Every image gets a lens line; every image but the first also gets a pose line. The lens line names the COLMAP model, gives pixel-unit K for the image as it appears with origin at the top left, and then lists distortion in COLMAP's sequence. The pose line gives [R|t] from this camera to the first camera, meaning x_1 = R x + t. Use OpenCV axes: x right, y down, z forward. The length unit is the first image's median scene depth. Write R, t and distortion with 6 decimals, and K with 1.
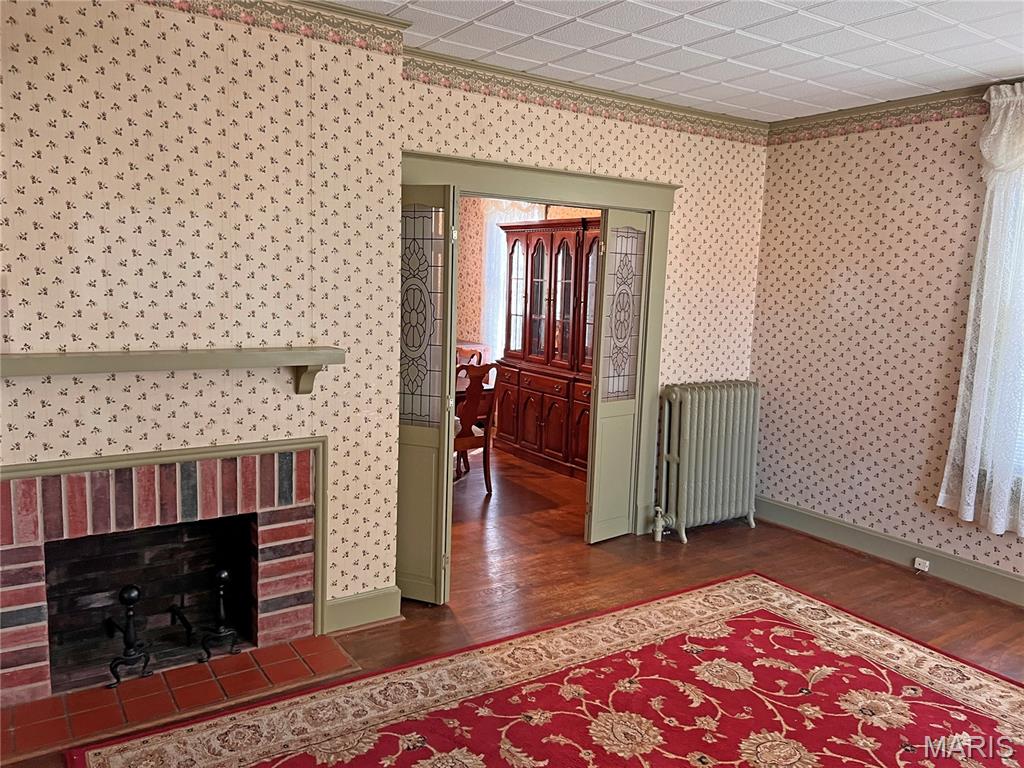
lens RADIAL K [[765.0, 0, 522.0], [0, 765.0, 380.6], [0, 0, 1]] dist [0.040718, -0.031934]
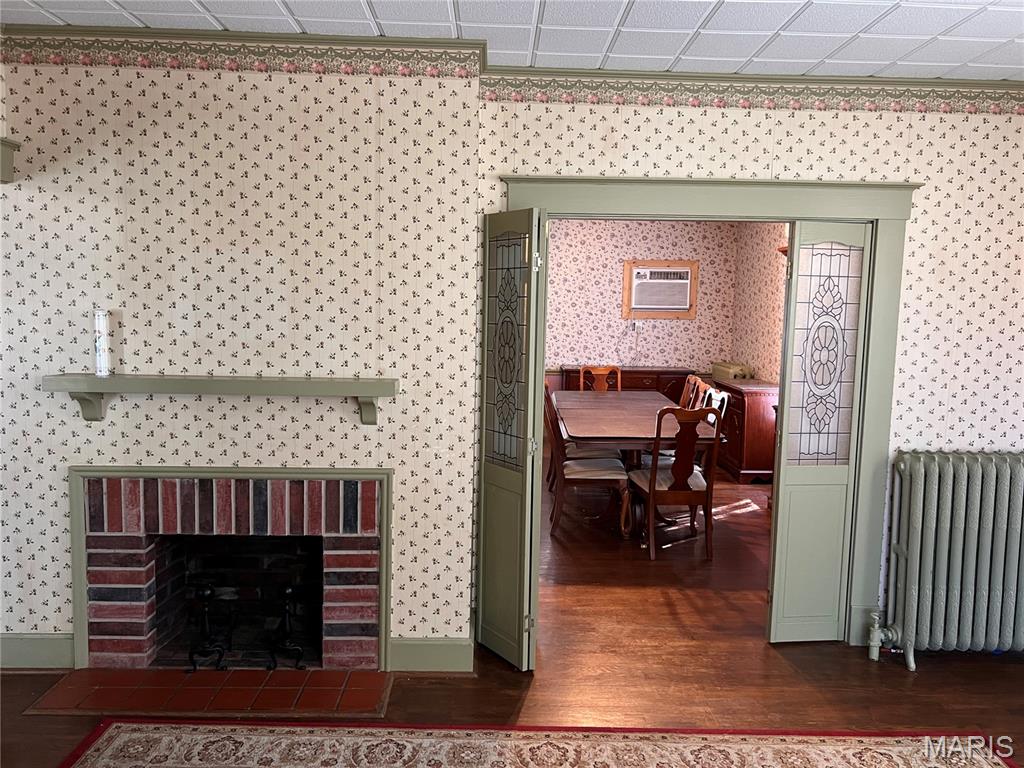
lens RADIAL K [[765.0, 0, 511.5], [0, 765.0, 382.4], [0, 0, 1]] dist [0.040718, -0.031934]
pose [[0.844669, 0.038202, -0.533924, 0.404612], [-0.064052, 0.997497, -0.029959, -0.019974], [0.531443, 0.059504, 0.845002, 0.243288]]
